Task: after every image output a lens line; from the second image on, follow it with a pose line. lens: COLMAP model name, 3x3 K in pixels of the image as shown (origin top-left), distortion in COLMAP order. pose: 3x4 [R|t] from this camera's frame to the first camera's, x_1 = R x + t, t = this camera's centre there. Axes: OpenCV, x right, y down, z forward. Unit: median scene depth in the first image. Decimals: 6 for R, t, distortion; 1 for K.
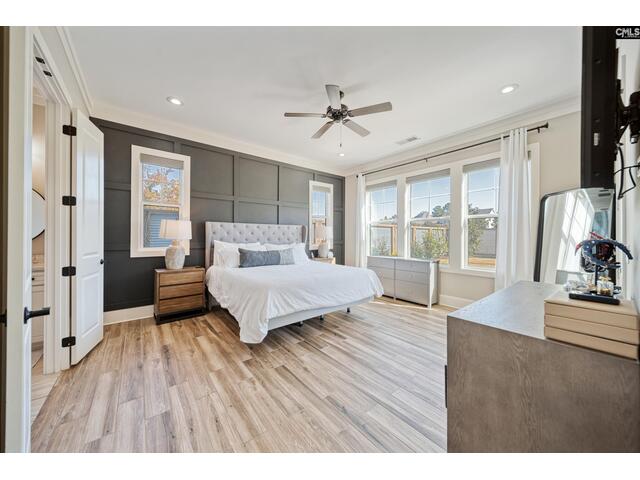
lens RADIAL K [[225.7, 0, 319.0], [0, 225.7, 231.4], [0, 0, 1]] dist [0.003207, -0.000344]
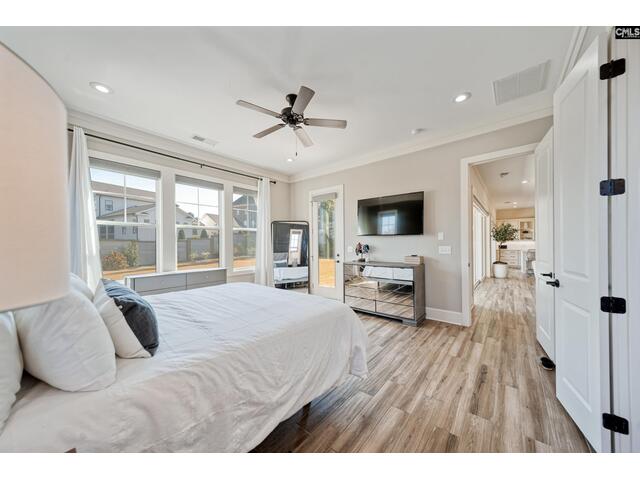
lens RADIAL K [[225.7, 0, 318.5], [0, 225.7, 243.1], [0, 0, 1]] dist [0.003207, -0.000344]
pose [[-0.189915, 0.000047, 0.981800, -1.336965], [-0.011919, 0.999926, -0.002353, 0.020073], [-0.981728, -0.012149, -0.189901, 1.627597]]
